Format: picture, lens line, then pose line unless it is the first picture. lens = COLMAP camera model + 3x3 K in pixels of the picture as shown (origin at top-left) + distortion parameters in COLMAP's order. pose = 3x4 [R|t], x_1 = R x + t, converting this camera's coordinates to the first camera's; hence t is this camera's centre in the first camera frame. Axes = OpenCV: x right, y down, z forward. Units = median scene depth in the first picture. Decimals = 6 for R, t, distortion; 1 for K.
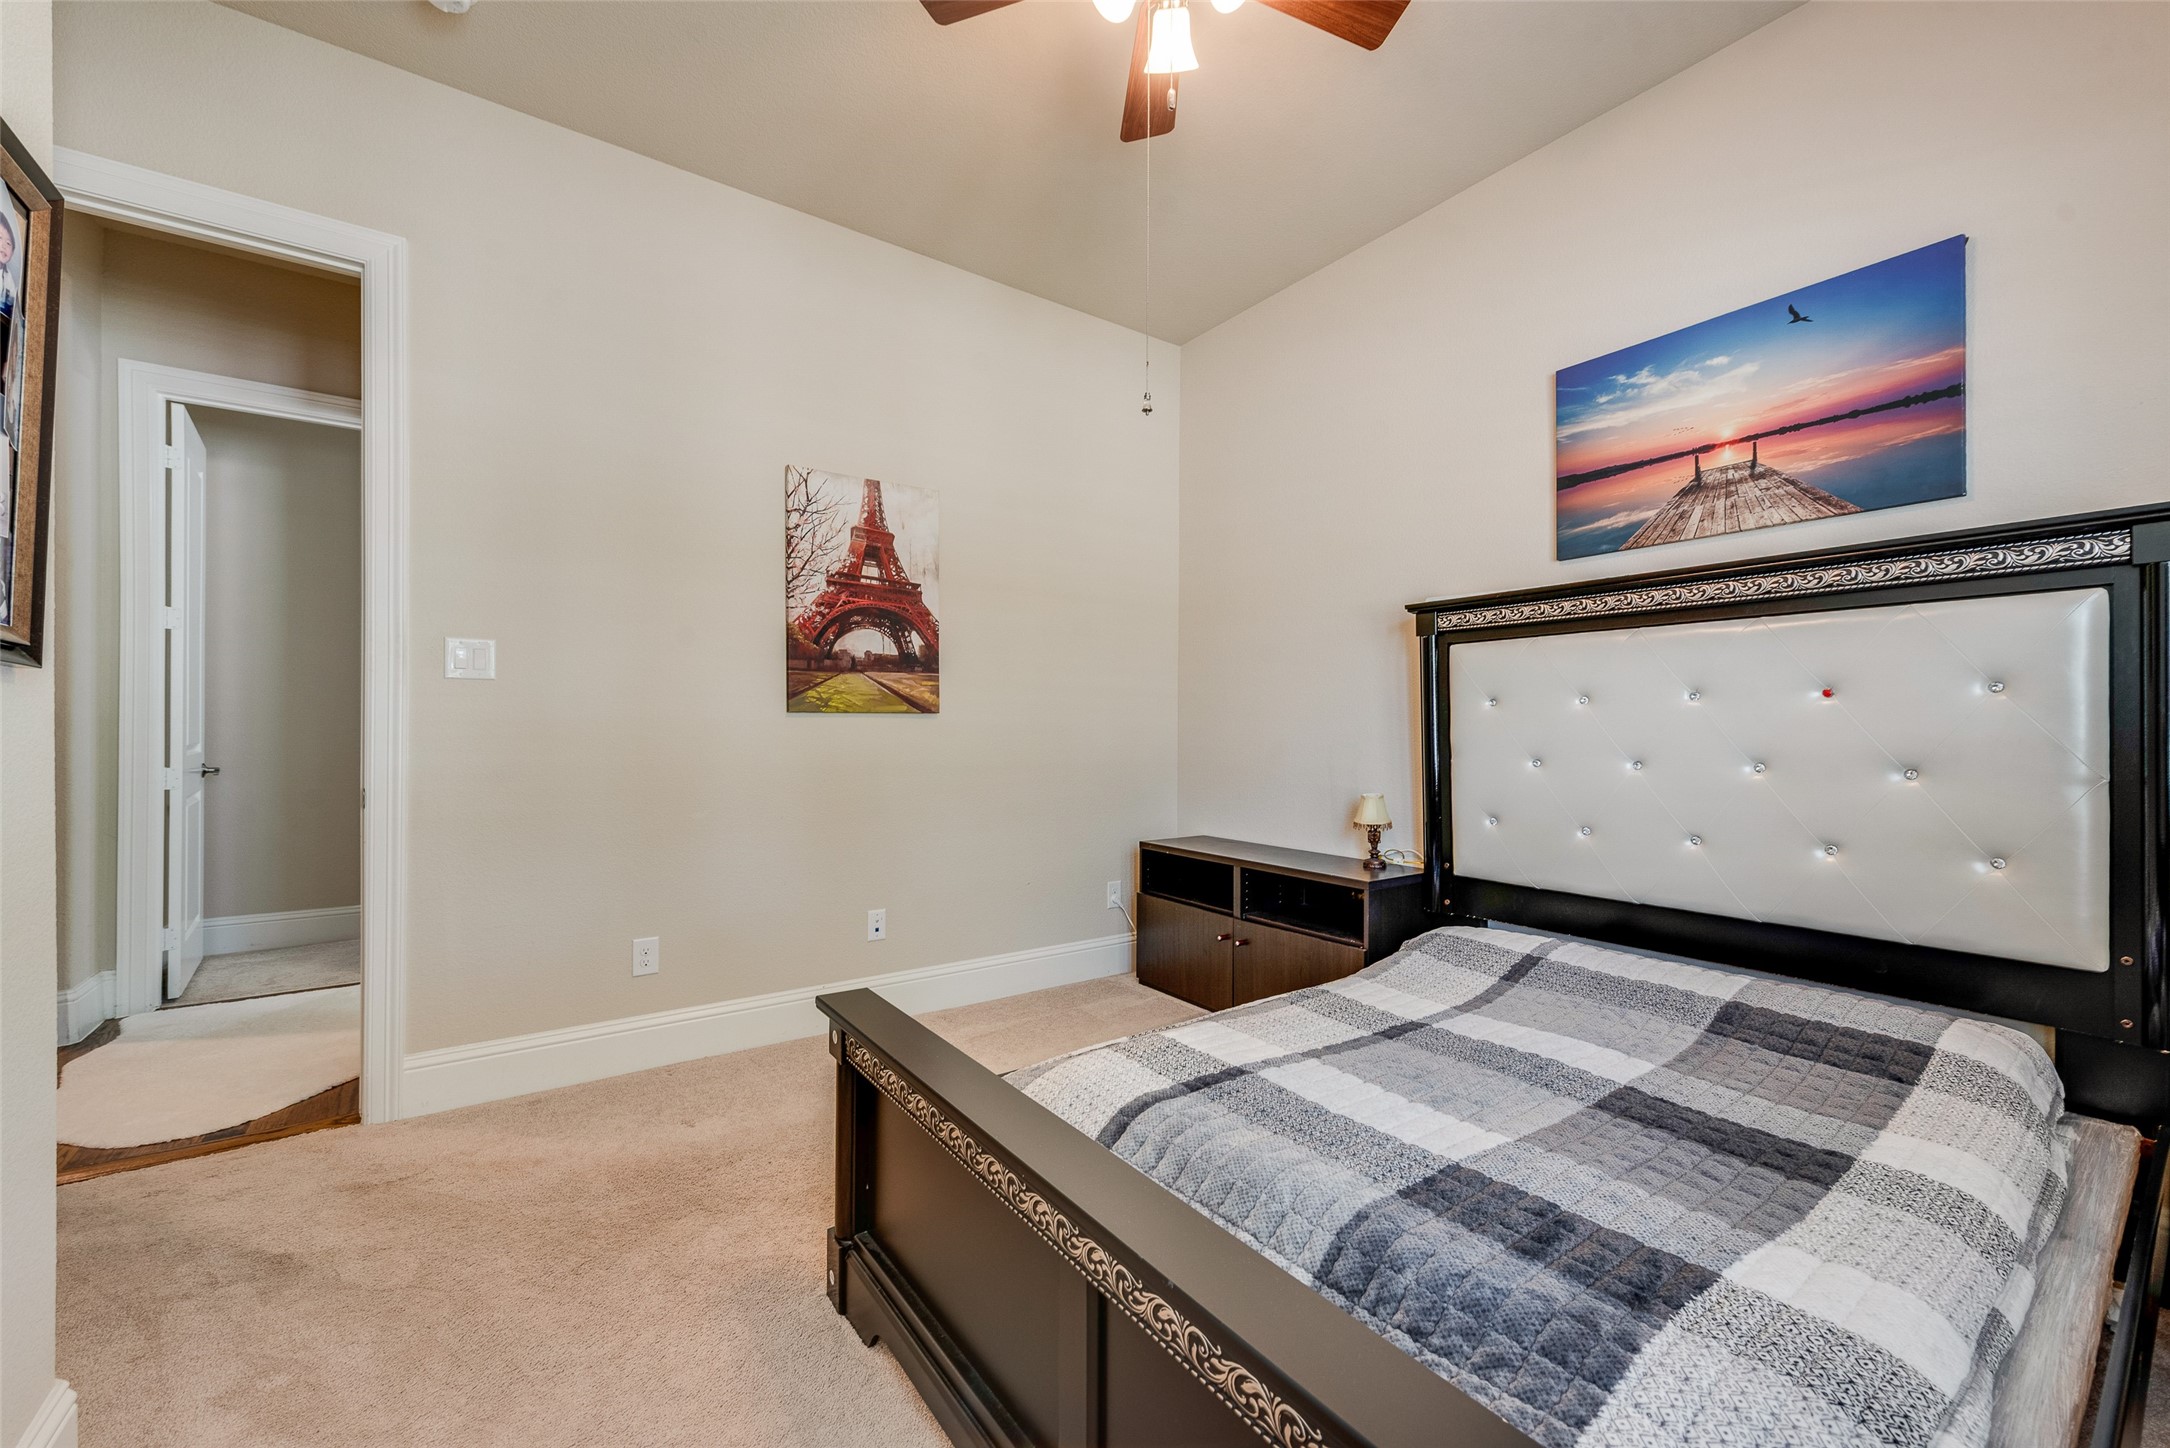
lens RADIAL K [[860.6, 0, 1085.1], [0, 860.6, 730.6], [0, 0, 1]] dist [0.002714, -0.000330]
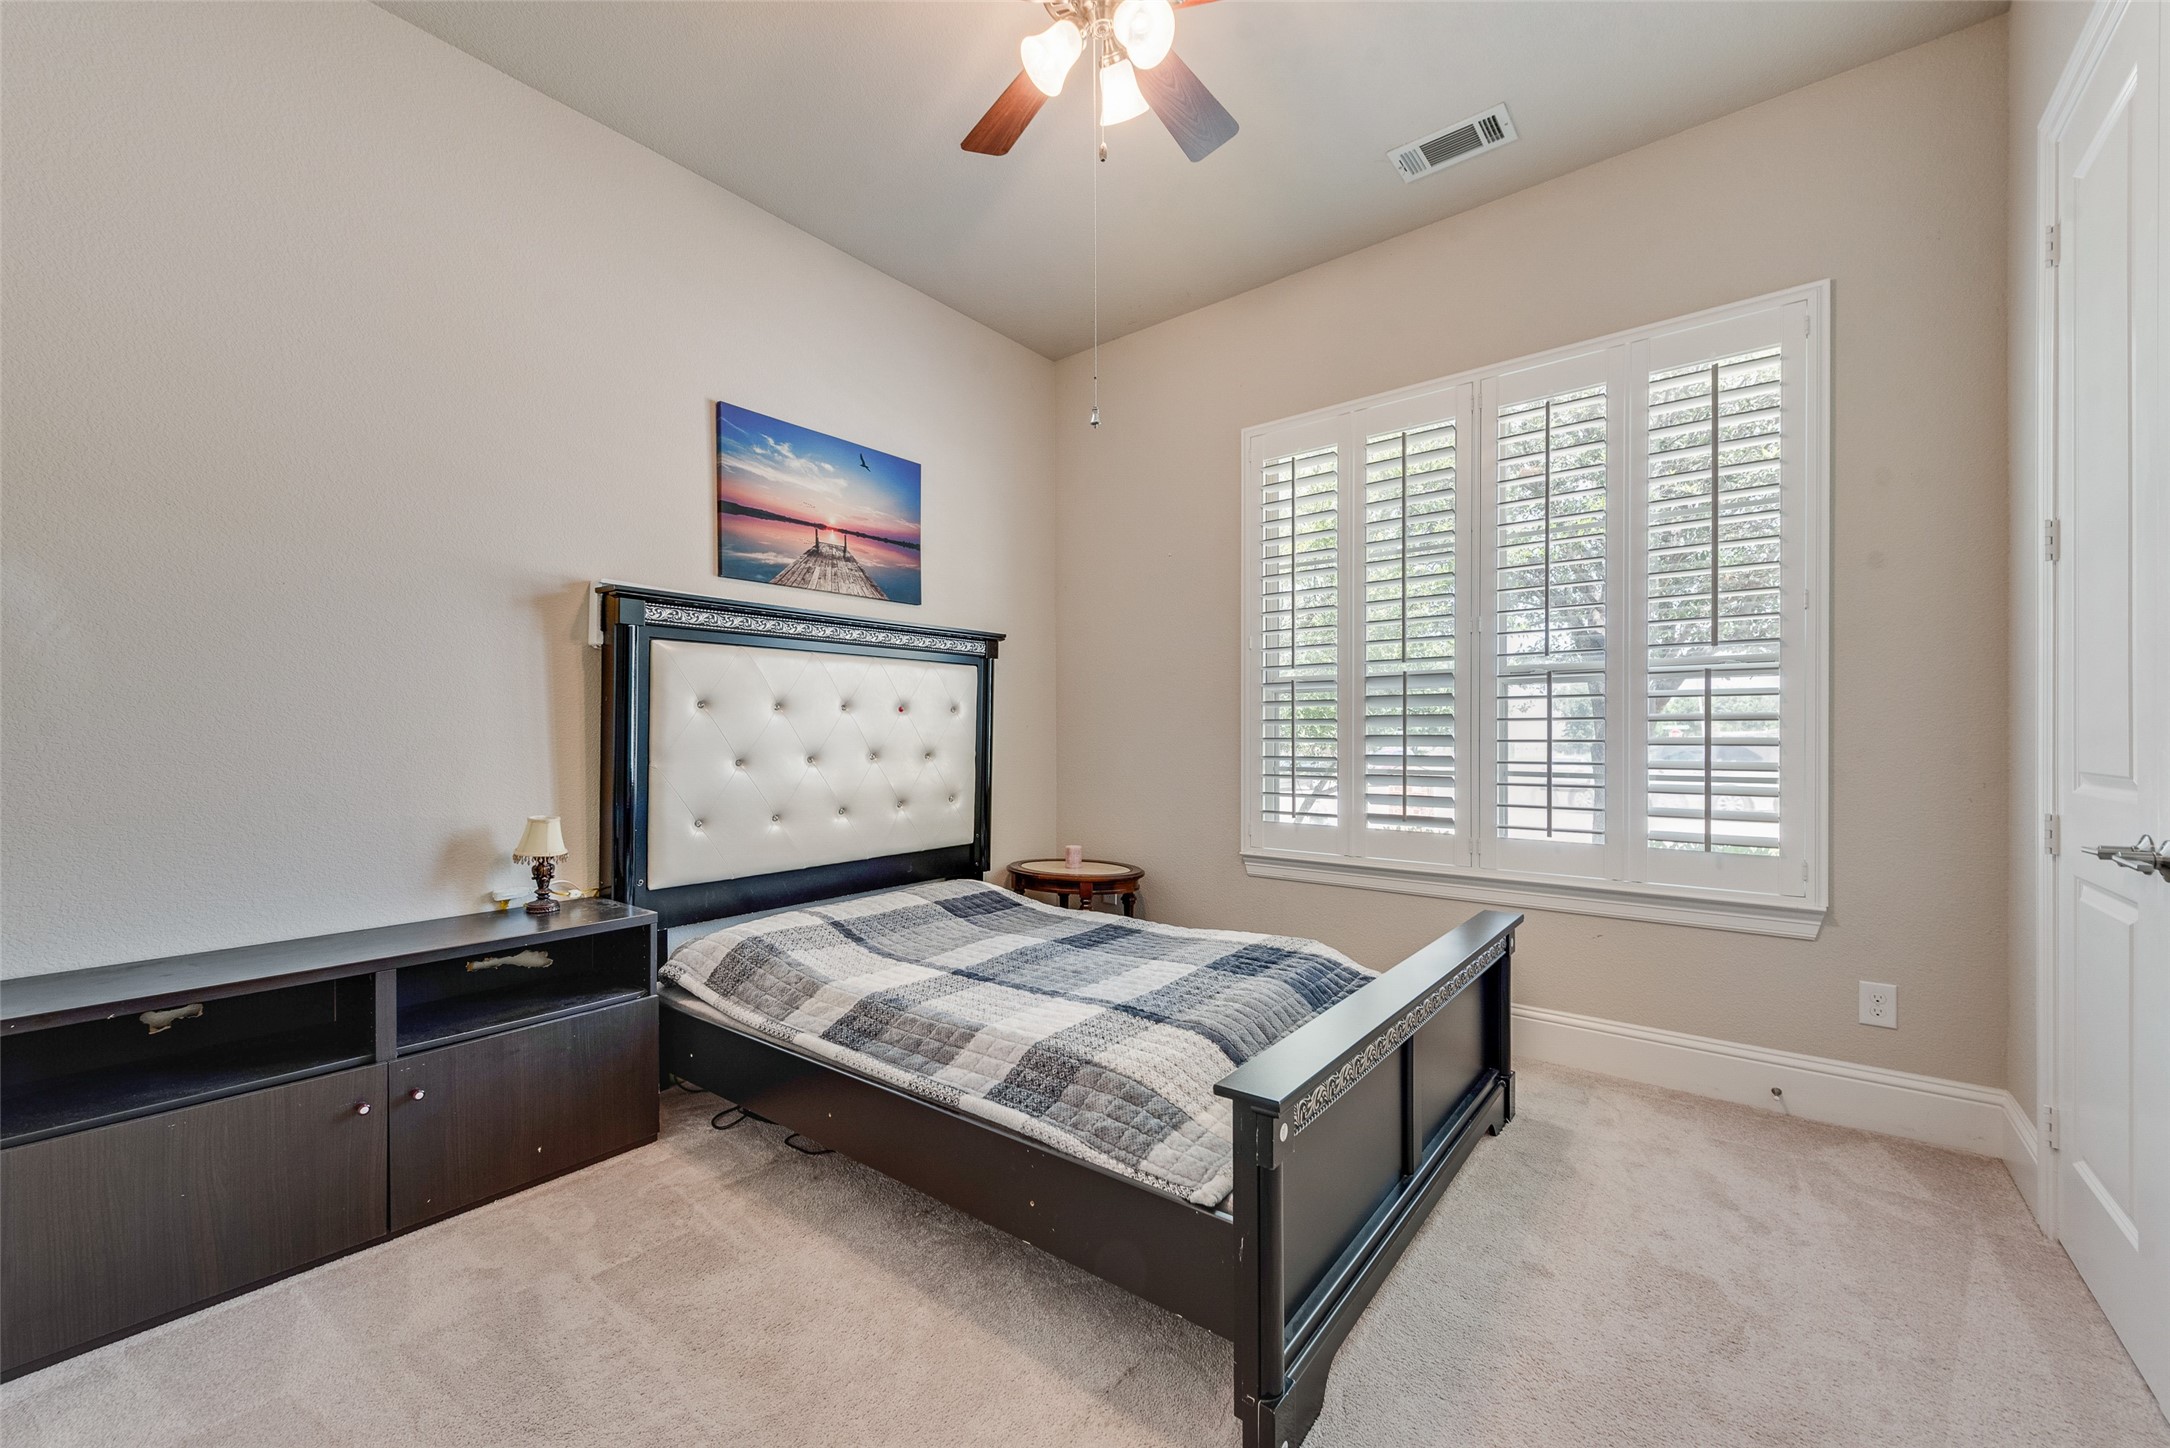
lens RADIAL K [[852.2, 0, 1072.6], [0, 852.2, 734.1], [0, 0, 1]] dist [0.007312, -0.000592]
pose [[-0.274900, -0.006540, 0.961451, -0.706893], [-0.000615, 0.999978, 0.006626, -0.005981], [-0.961473, 0.001230, -0.274898, 1.003370]]
